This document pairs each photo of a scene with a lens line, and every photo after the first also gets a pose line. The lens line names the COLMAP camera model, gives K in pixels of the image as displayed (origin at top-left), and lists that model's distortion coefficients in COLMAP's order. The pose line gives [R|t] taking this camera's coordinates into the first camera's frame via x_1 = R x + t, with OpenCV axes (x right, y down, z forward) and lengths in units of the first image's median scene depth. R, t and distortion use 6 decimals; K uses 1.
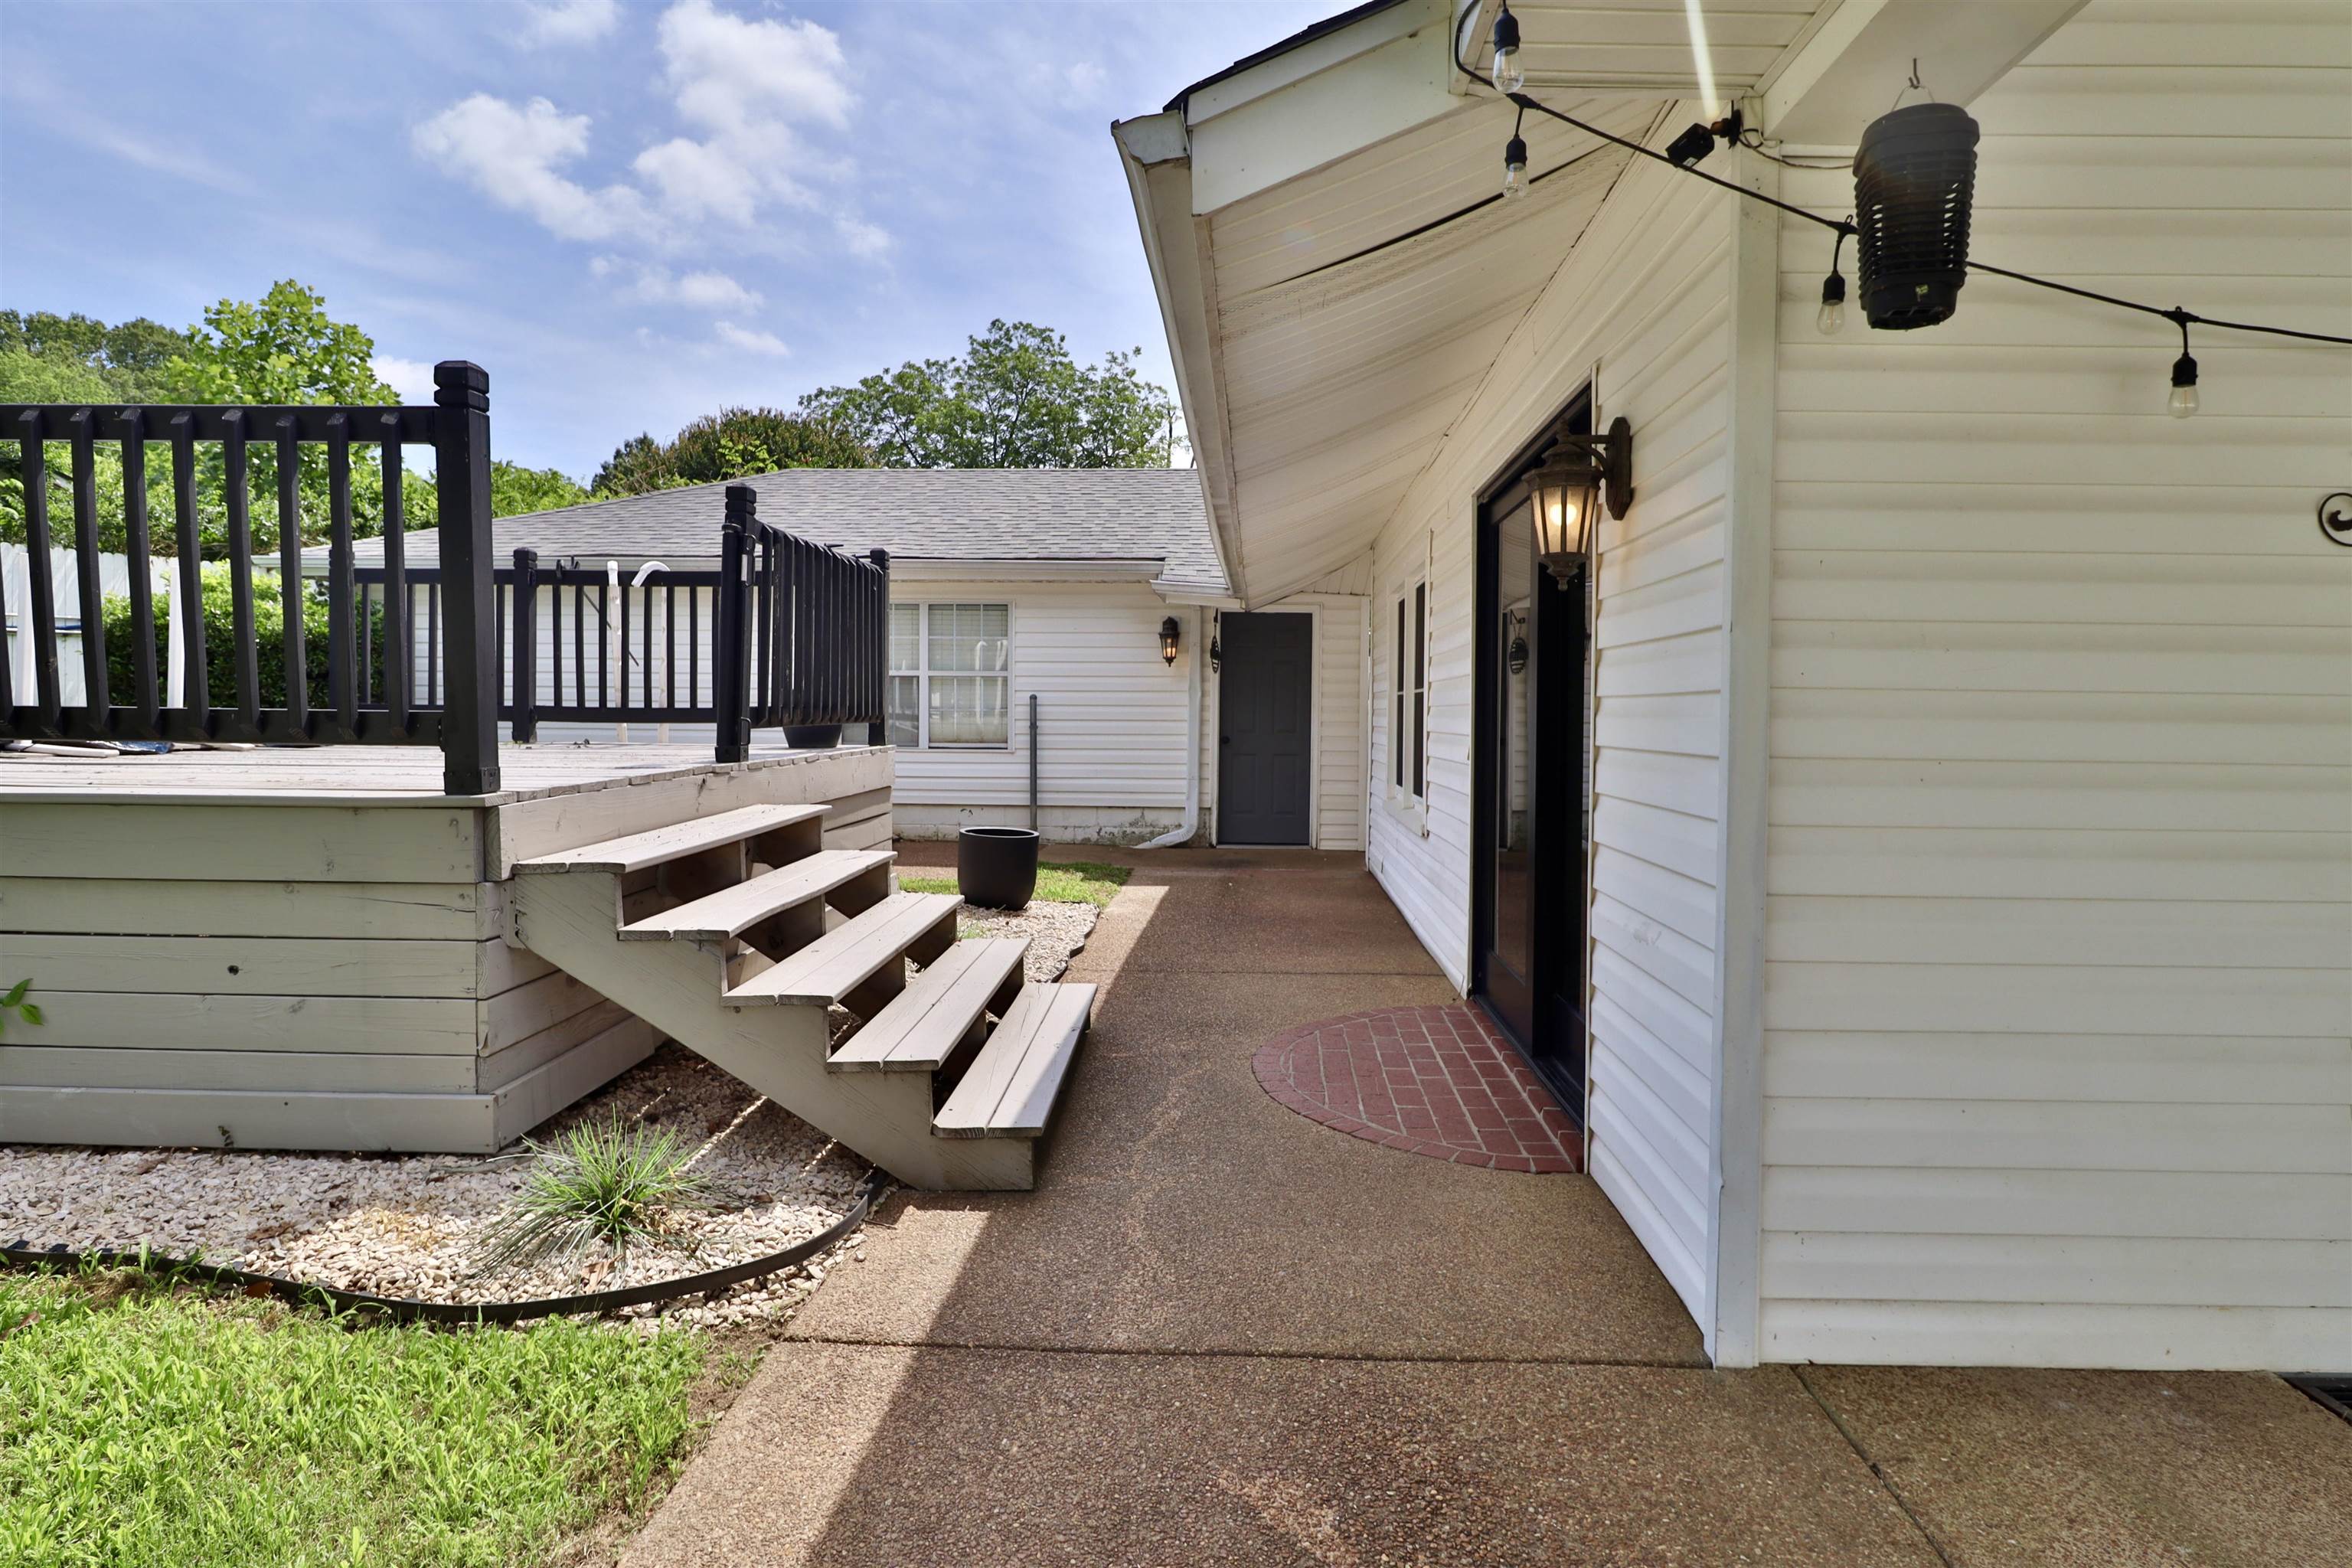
lens RADIAL K [[1257.4, 0, 1195.6], [0, 1257.4, 746.5], [0, 0, 1]] dist [0.003671, -0.014384]
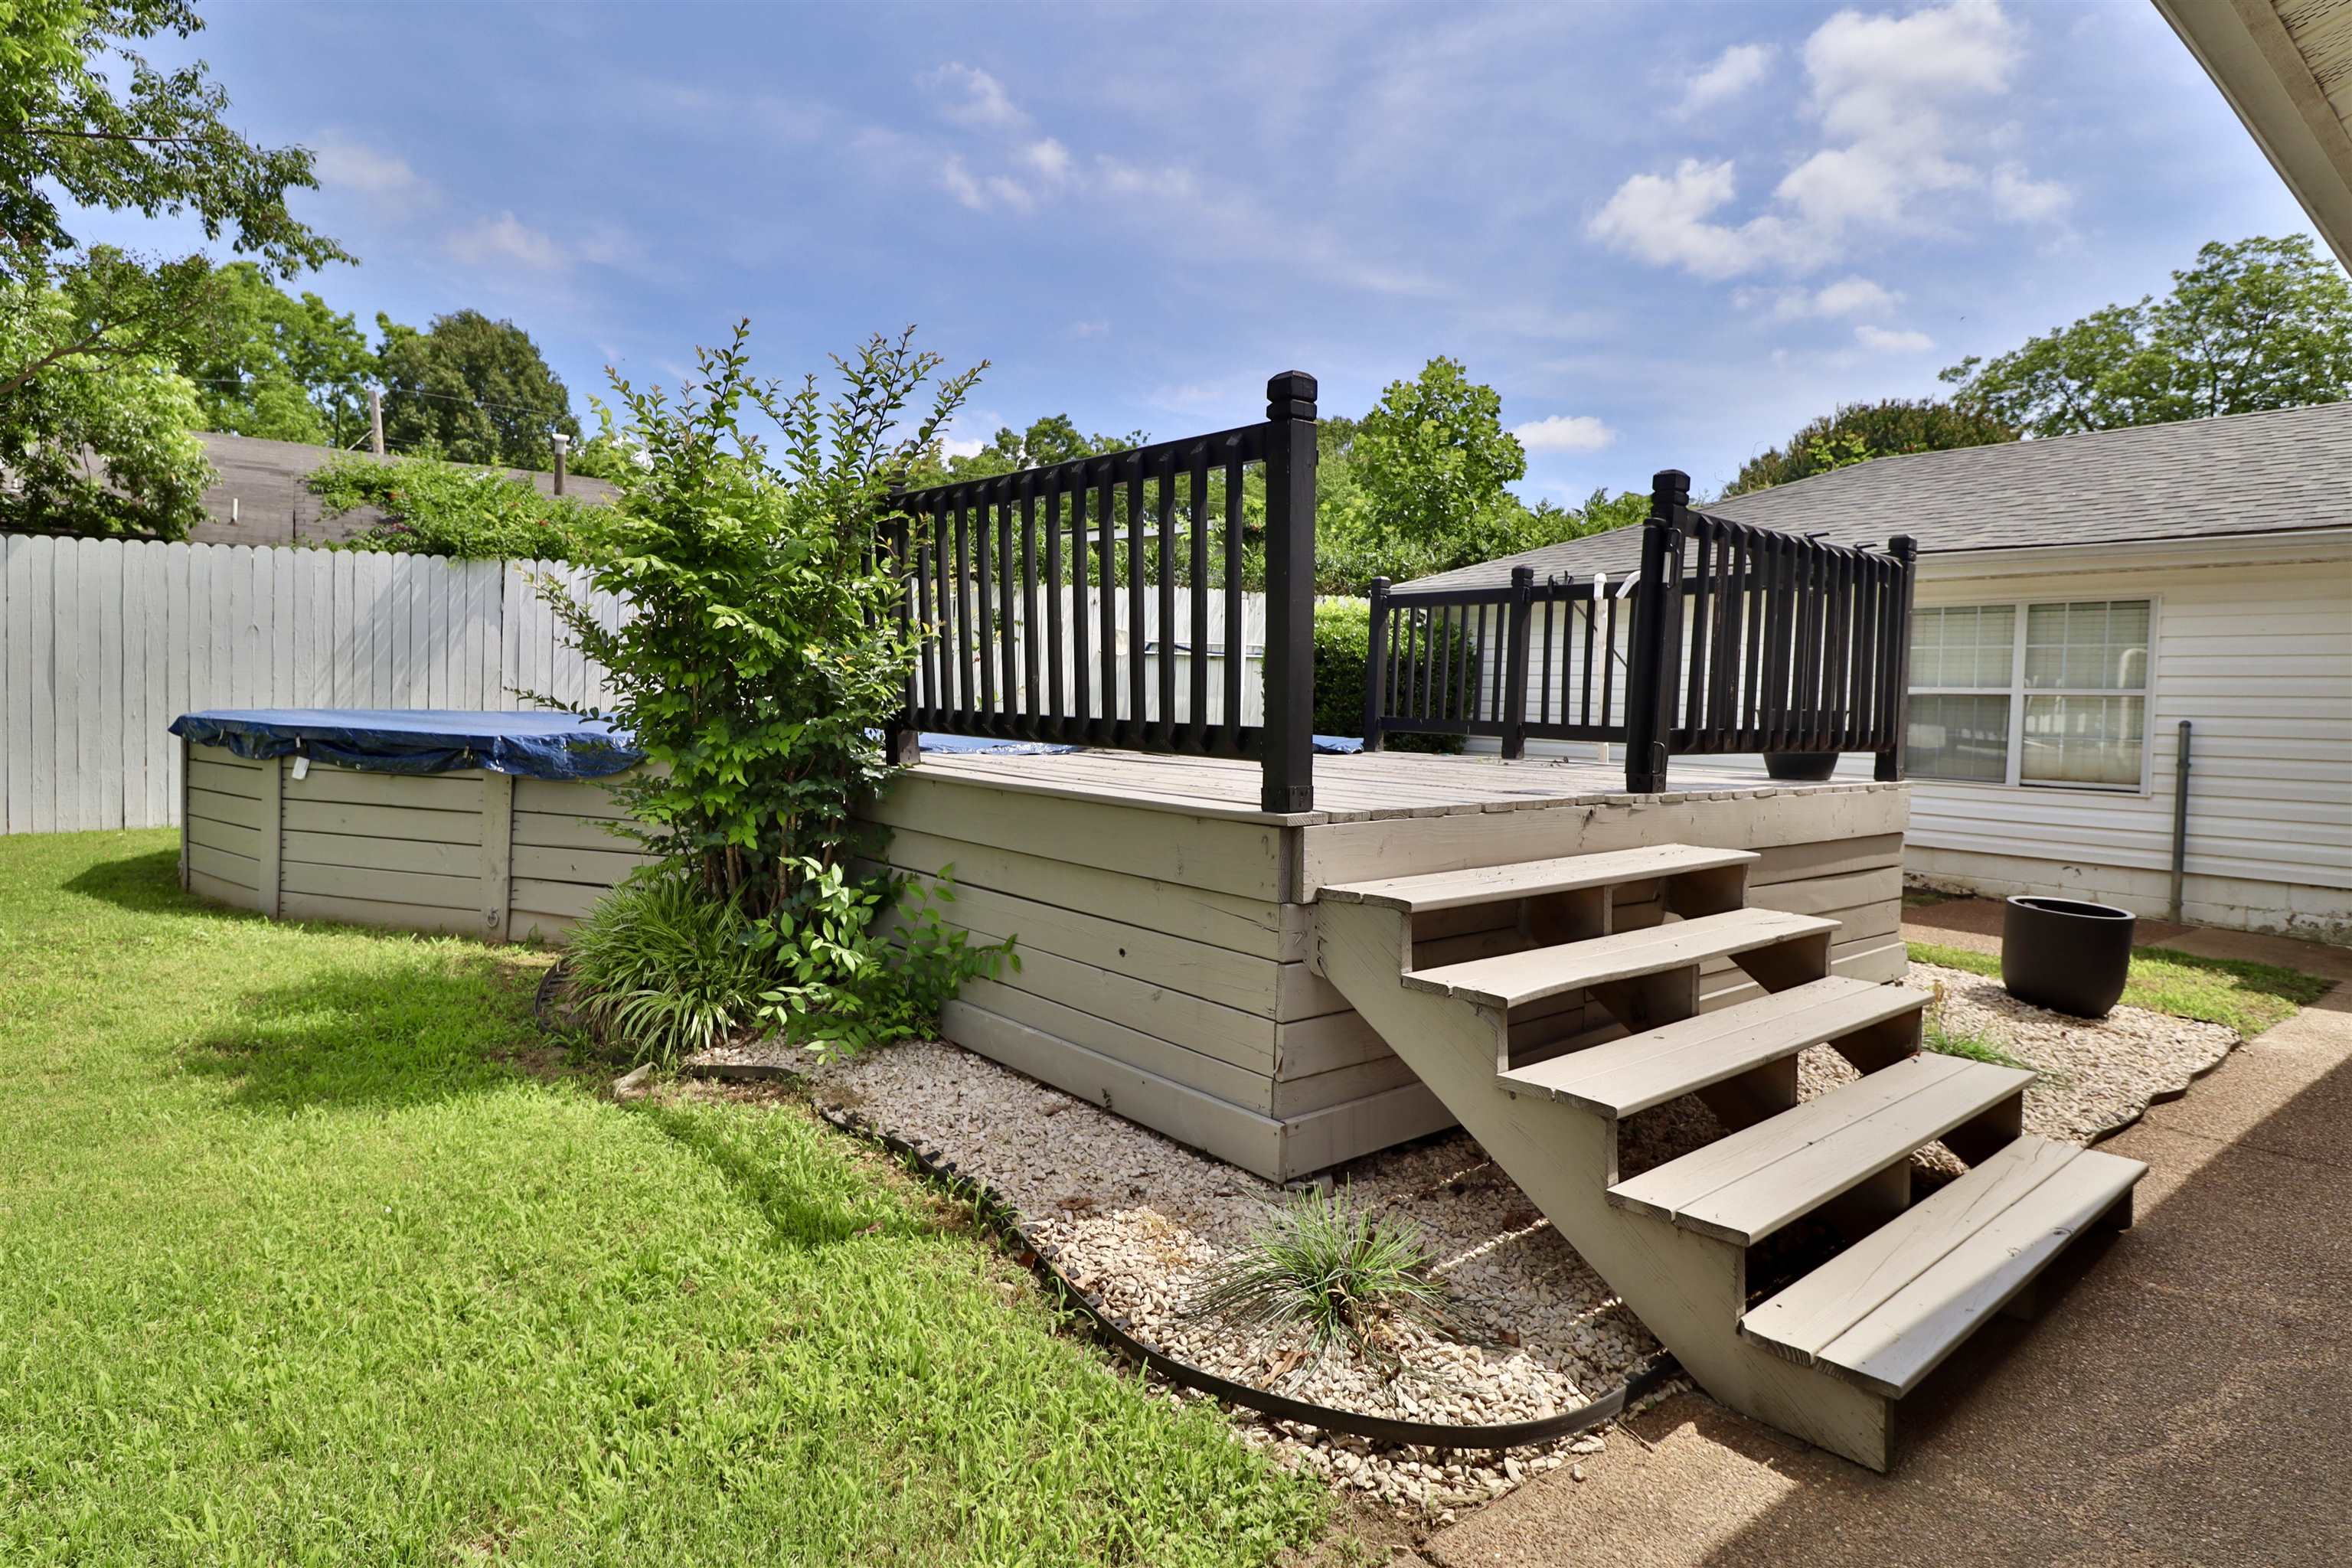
lens RADIAL K [[1257.4, 0, 1195.6], [0, 1257.4, 746.5], [0, 0, 1]] dist [0.003671, -0.014384]
pose [[0.667231, 0.036530, -0.743955, 0.048900], [-0.046518, 0.998891, 0.007327, -0.007864], [0.743397, 0.029719, 0.668190, 0.131790]]
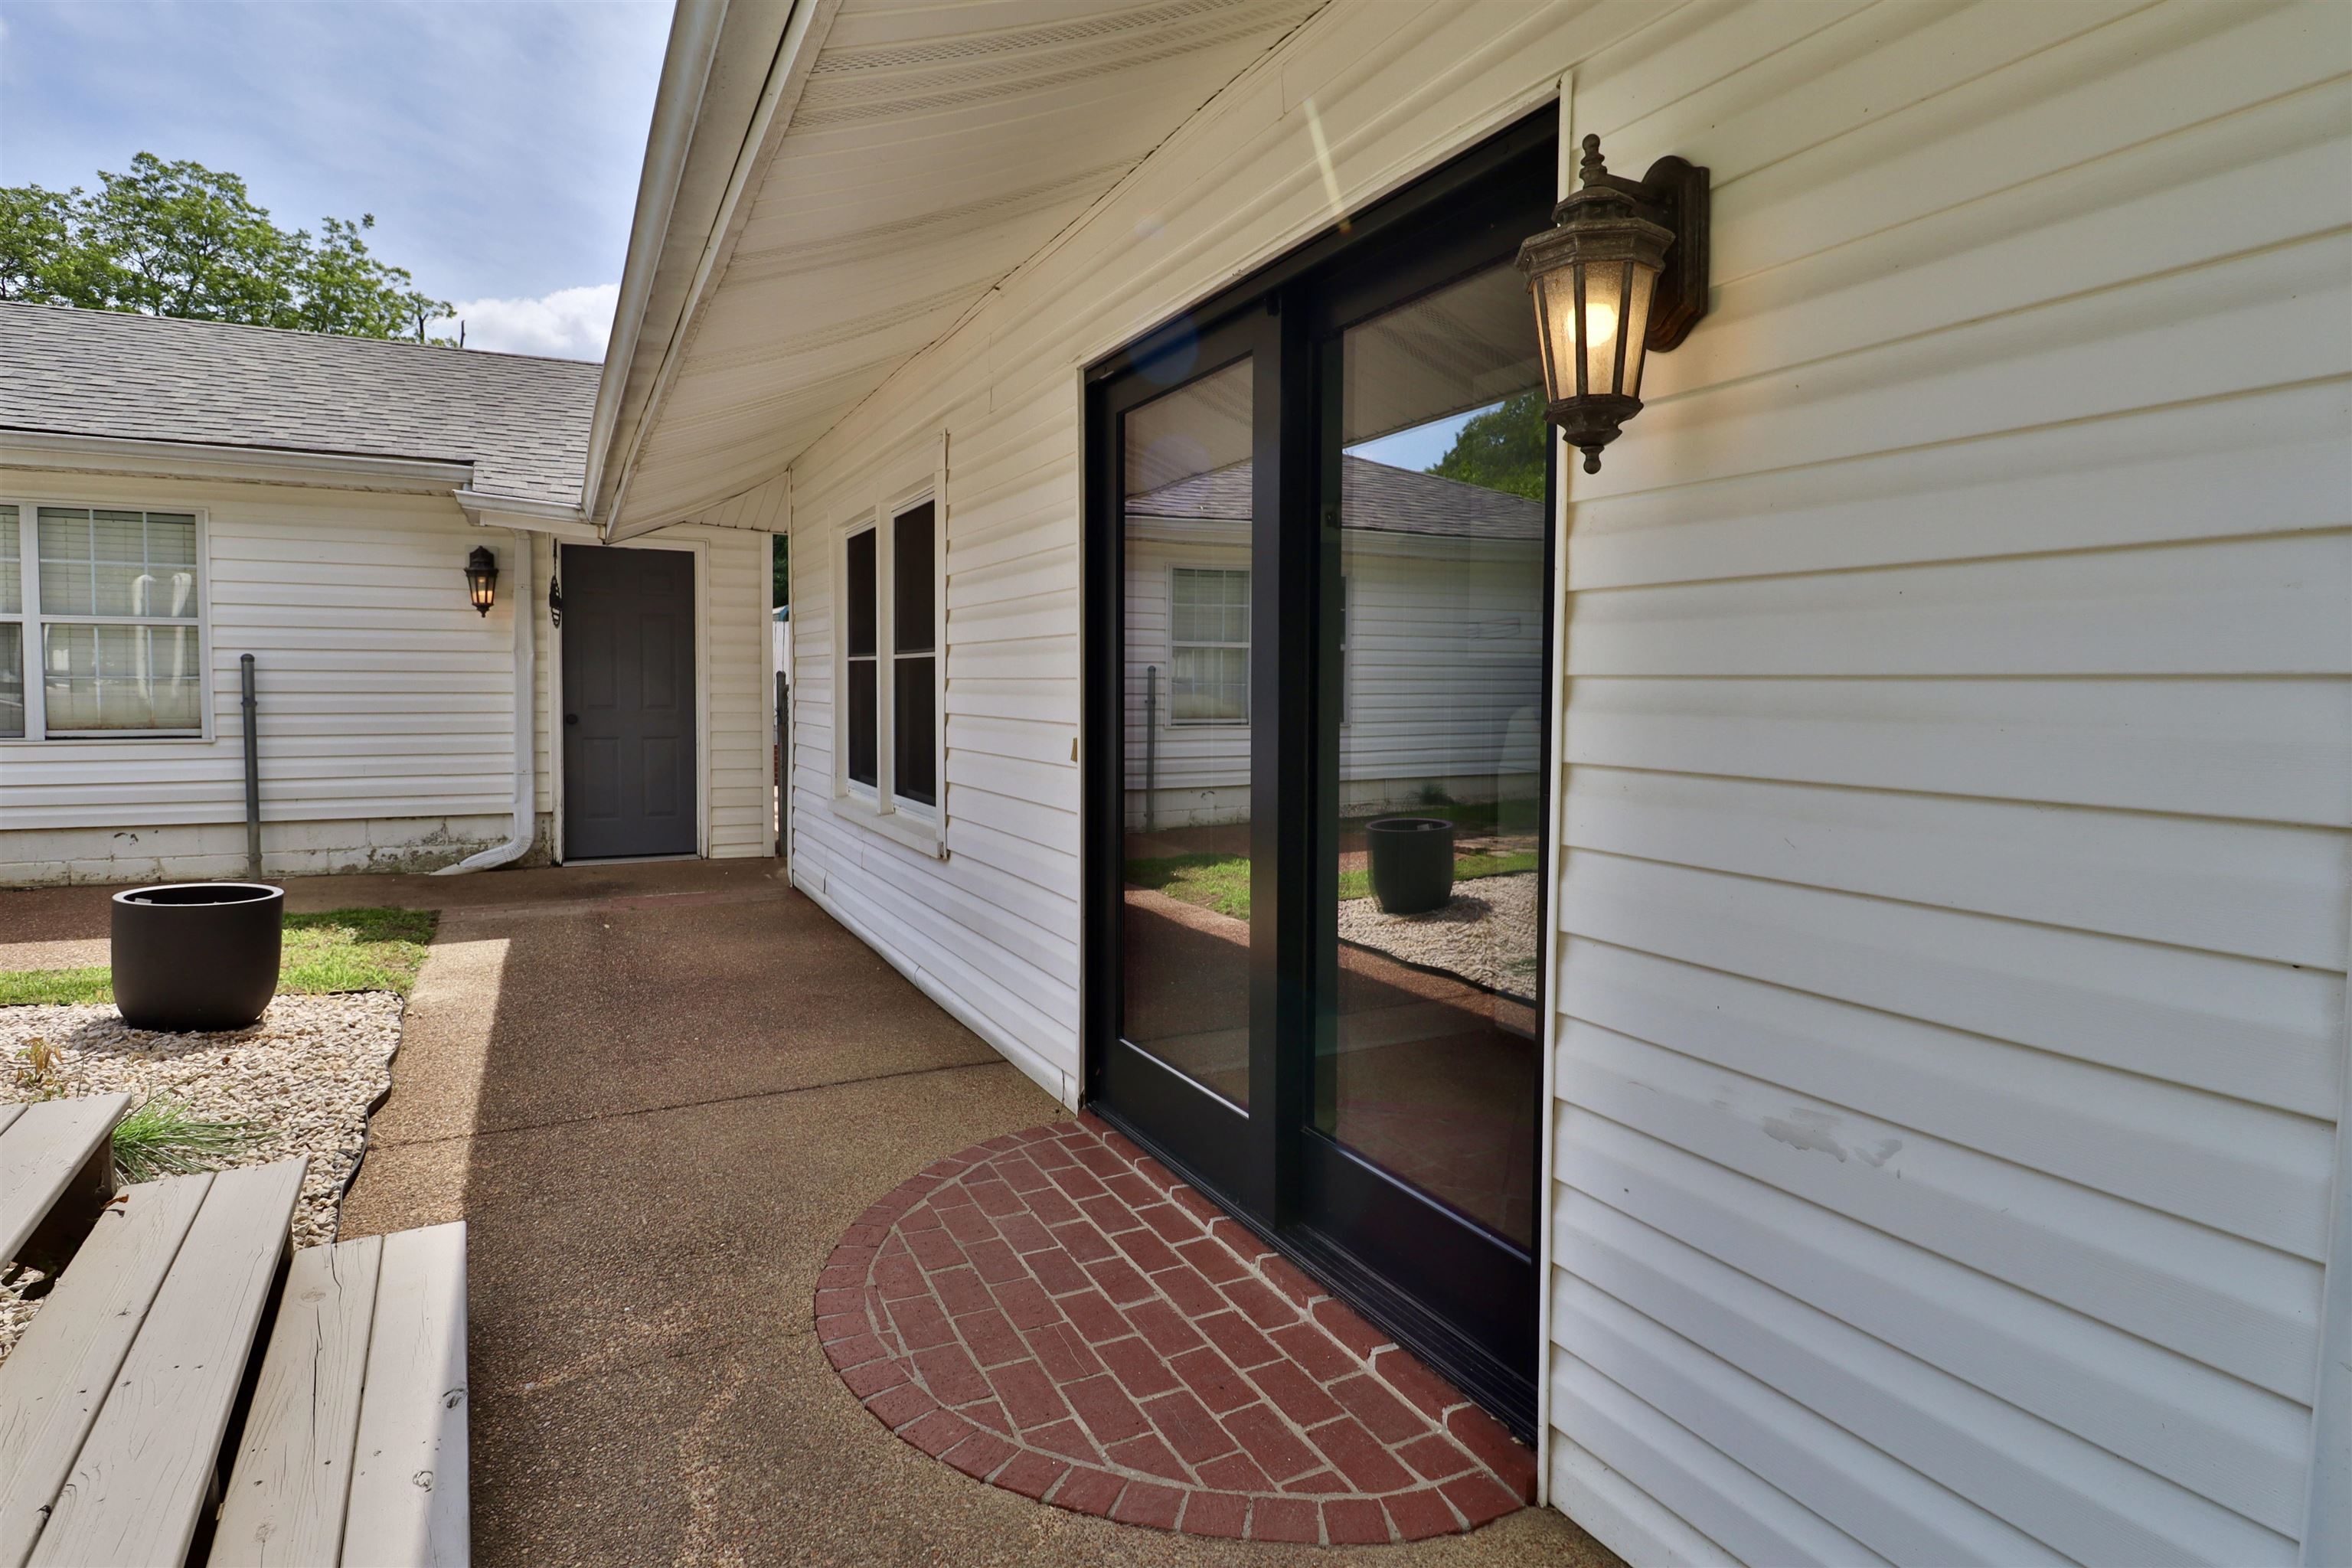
lens RADIAL K [[1257.4, 0, 1195.6], [0, 1257.4, 746.5], [0, 0, 1]] dist [0.003671, -0.014384]
pose [[0.862847, -0.024892, 0.504852, -0.053561], [0.010454, 0.999452, 0.031411, -0.013564], [-0.505357, -0.021825, 0.862634, 0.291392]]
